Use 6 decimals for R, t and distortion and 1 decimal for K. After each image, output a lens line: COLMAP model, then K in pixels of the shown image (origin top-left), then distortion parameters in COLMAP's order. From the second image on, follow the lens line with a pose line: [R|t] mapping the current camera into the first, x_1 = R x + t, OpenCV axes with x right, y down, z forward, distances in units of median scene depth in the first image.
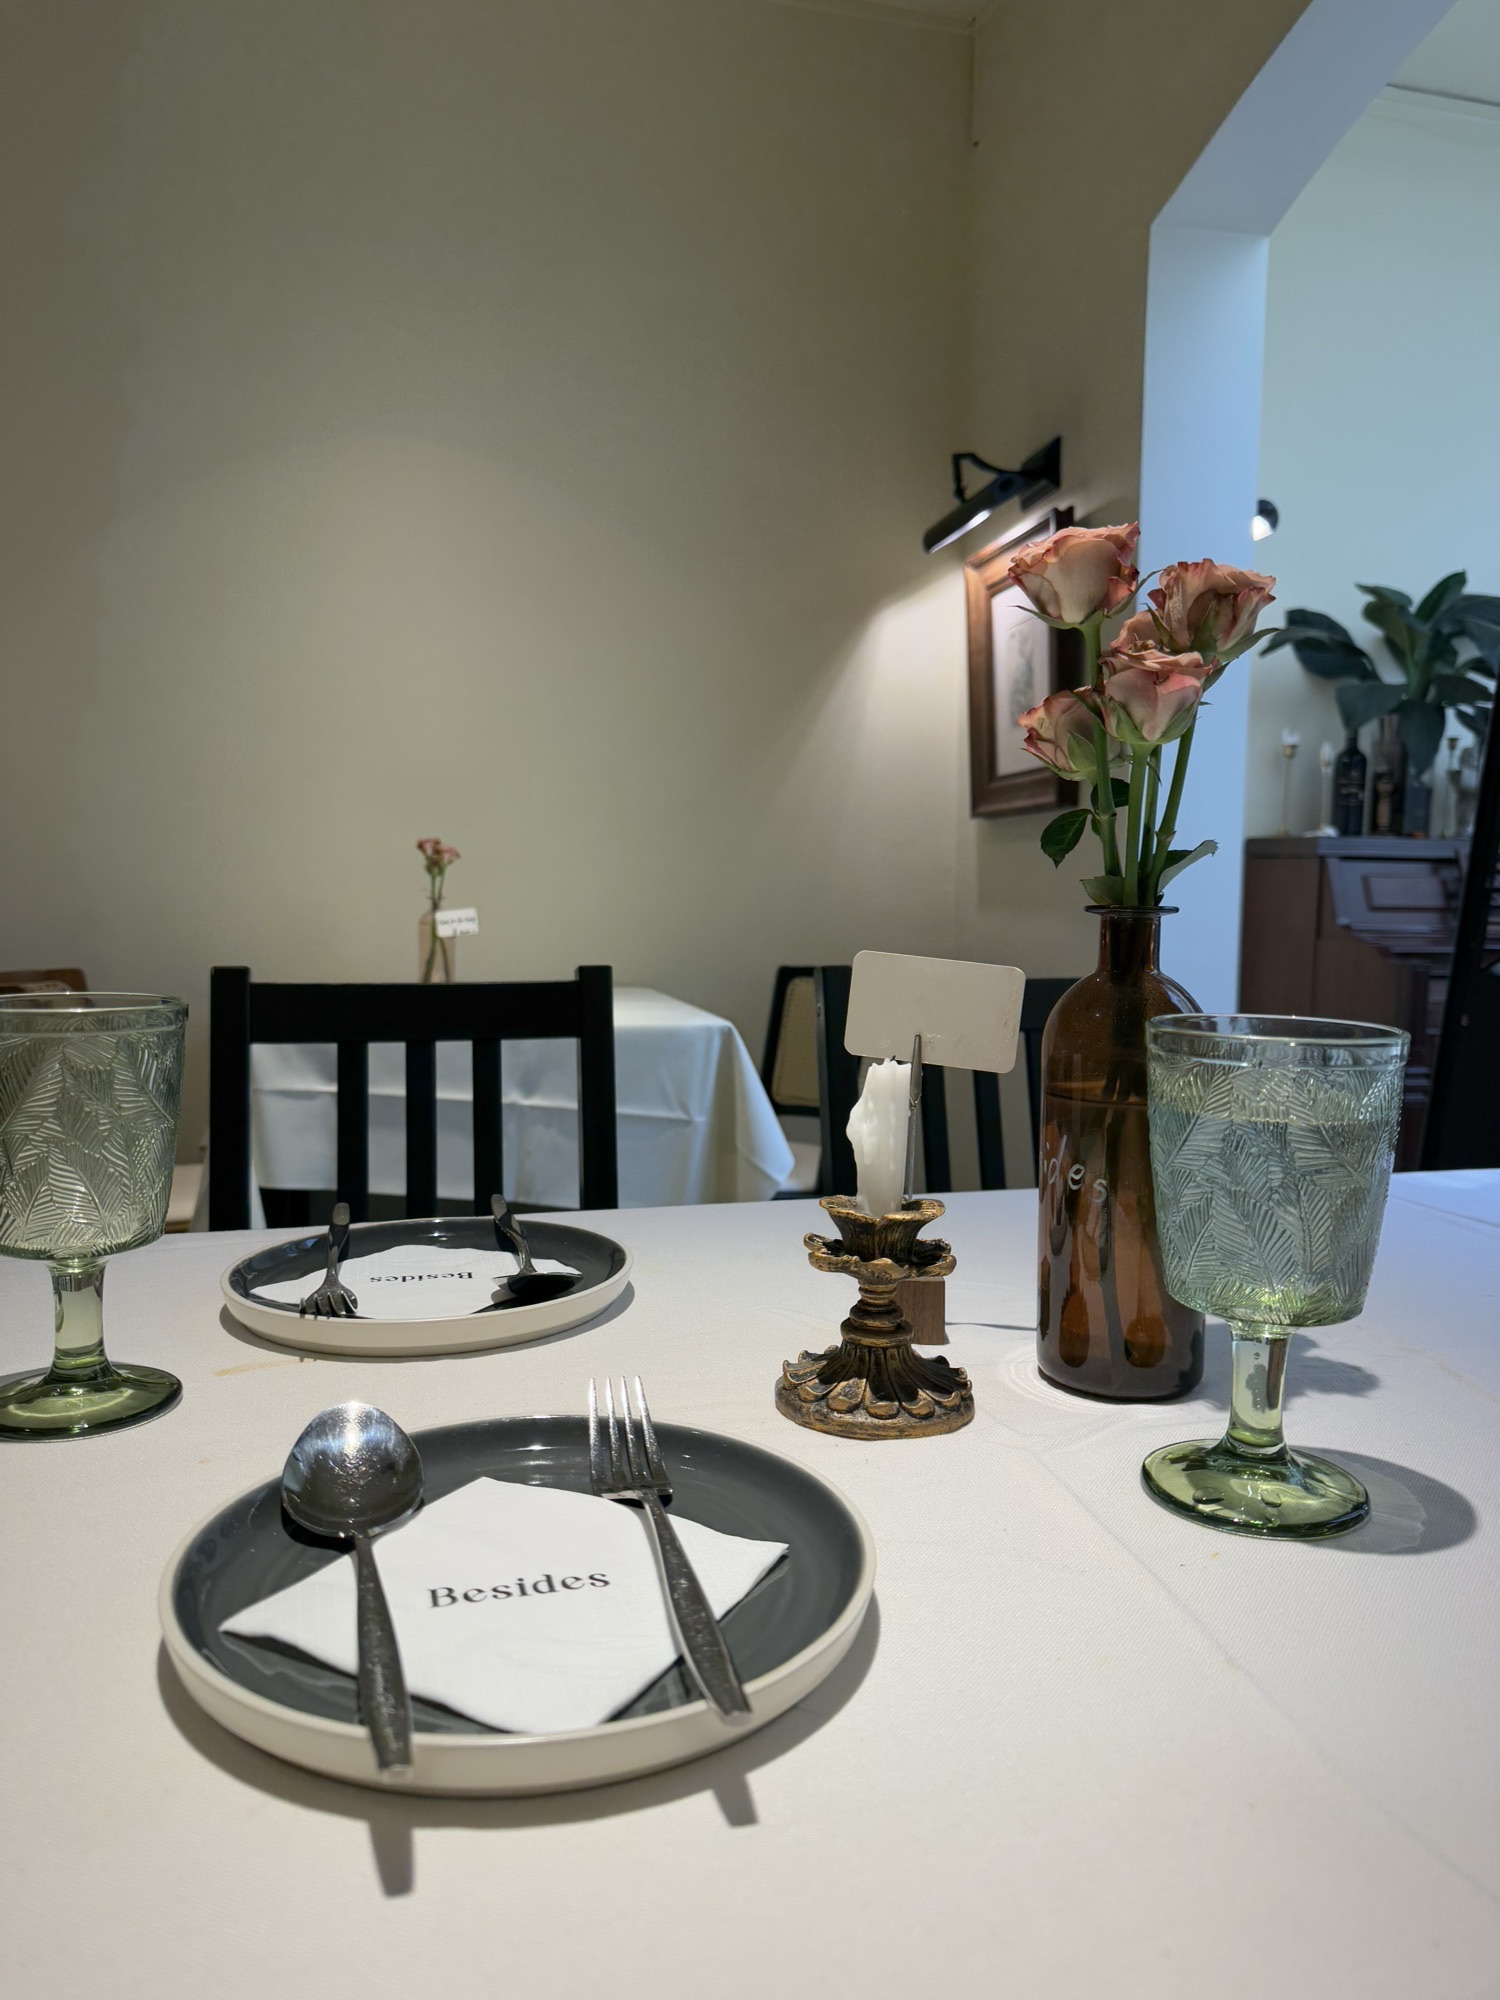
lens RADIAL K [[1415.7, 0, 750.0], [0, 1415.7, 1000.0], [0, 0, 1]] dist [0.061928, -0.137308]
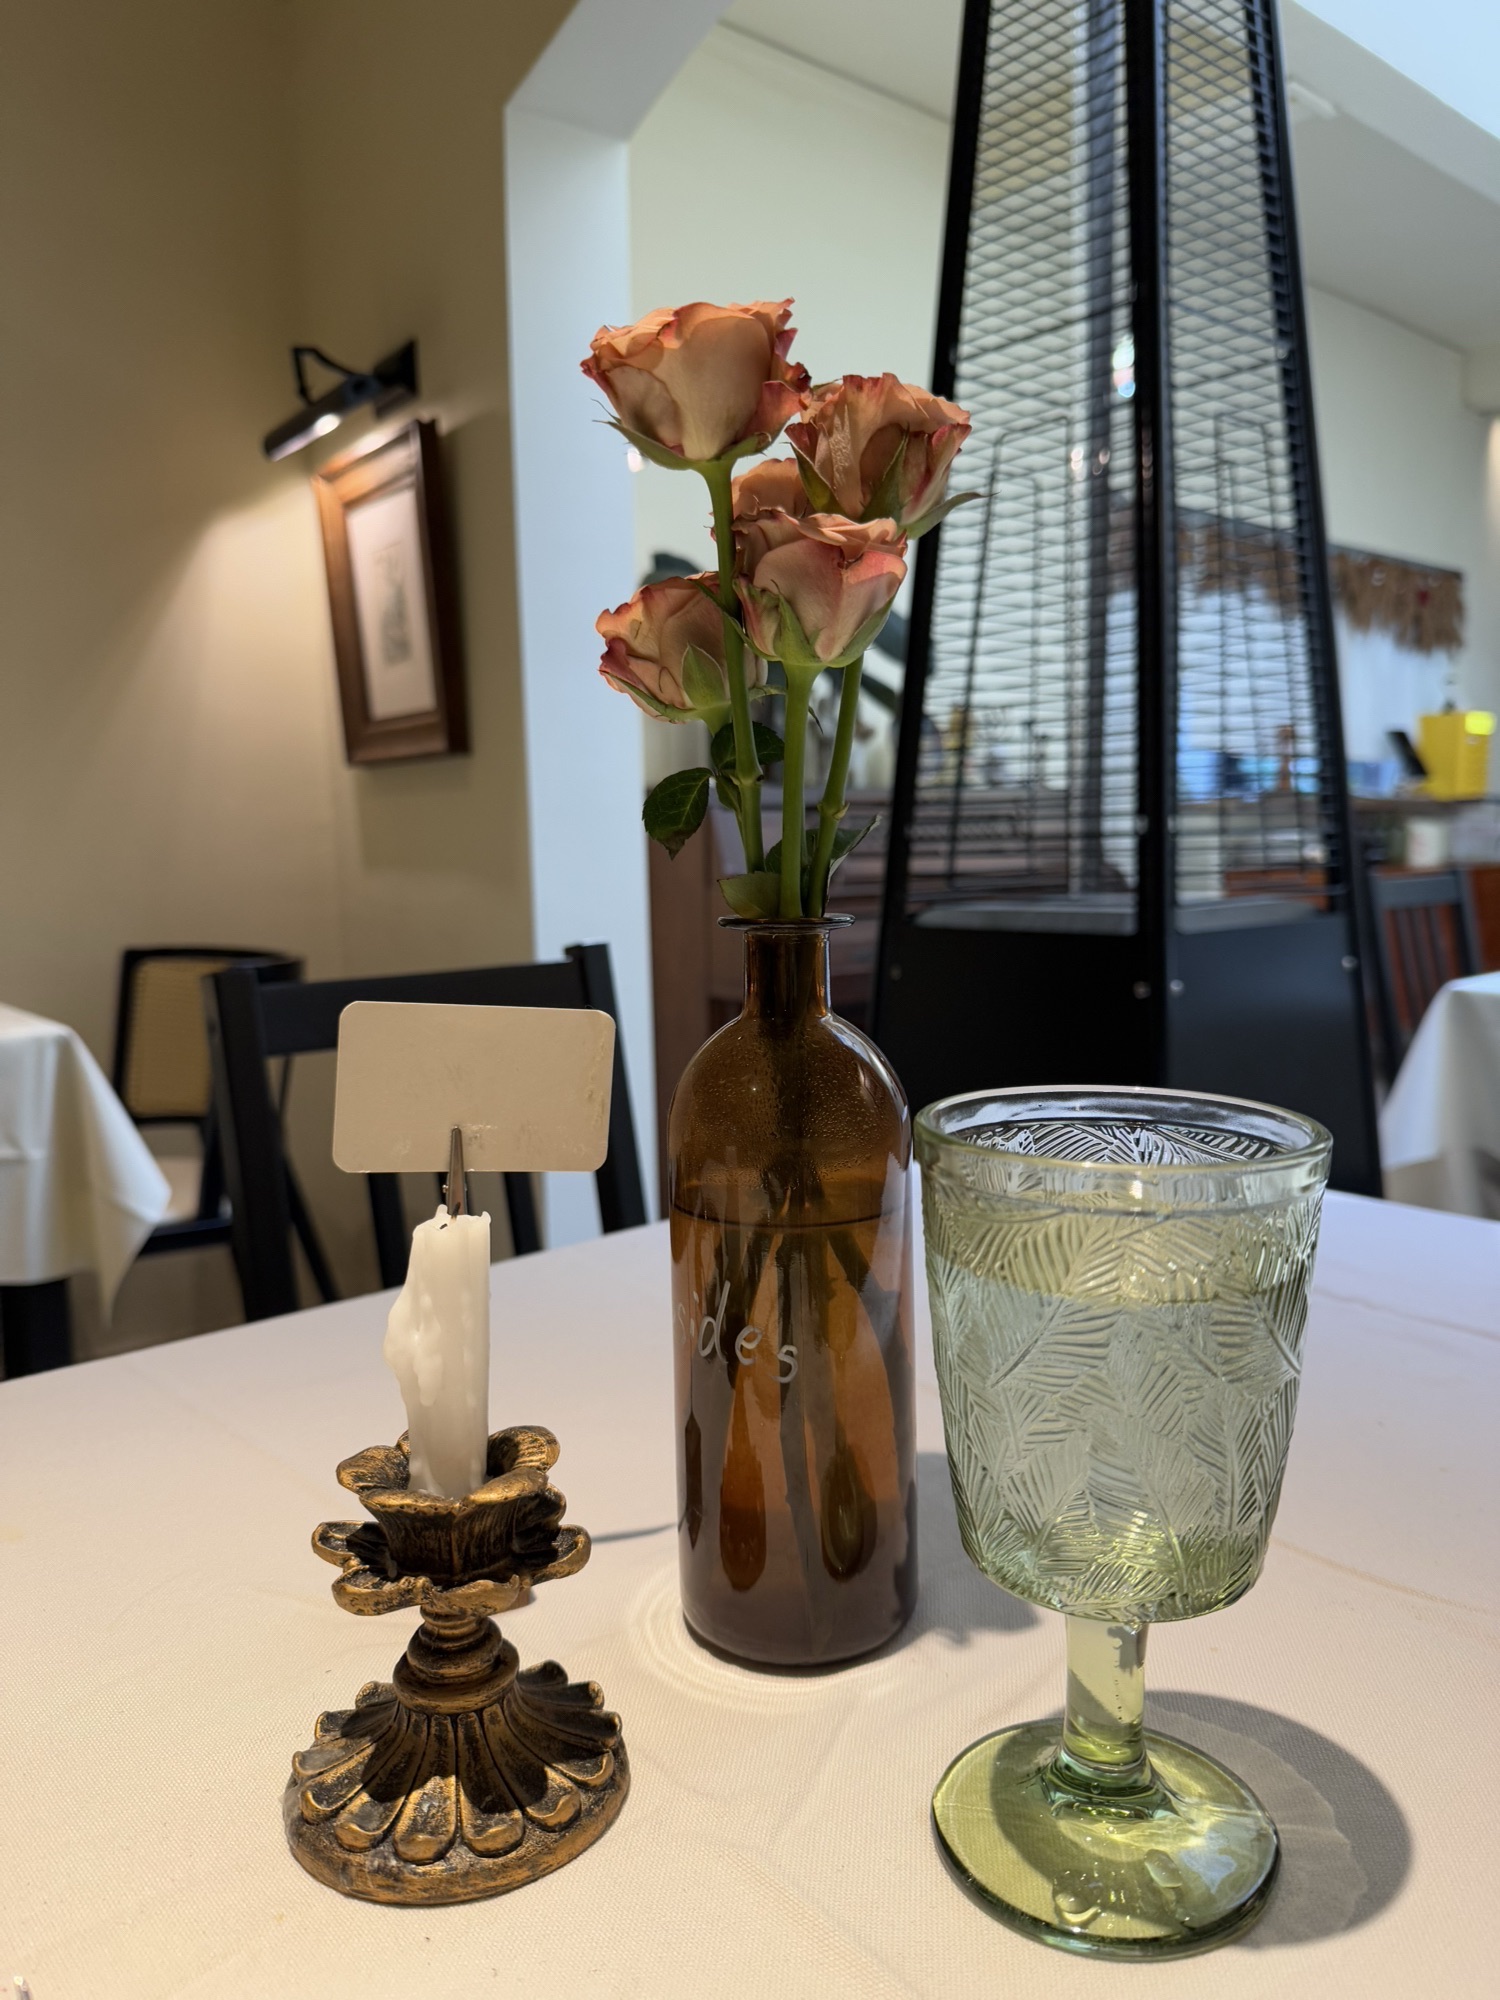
lens RADIAL K [[1415.7, 0, 750.0], [0, 1415.7, 1000.0], [0, 0, 1]] dist [0.061928, -0.137308]
pose [[0.901664, -0.081209, 0.424744, -0.028477], [0.065284, 0.996514, 0.051941, -0.065015], [-0.427482, -0.019104, 0.903822, 0.431245]]
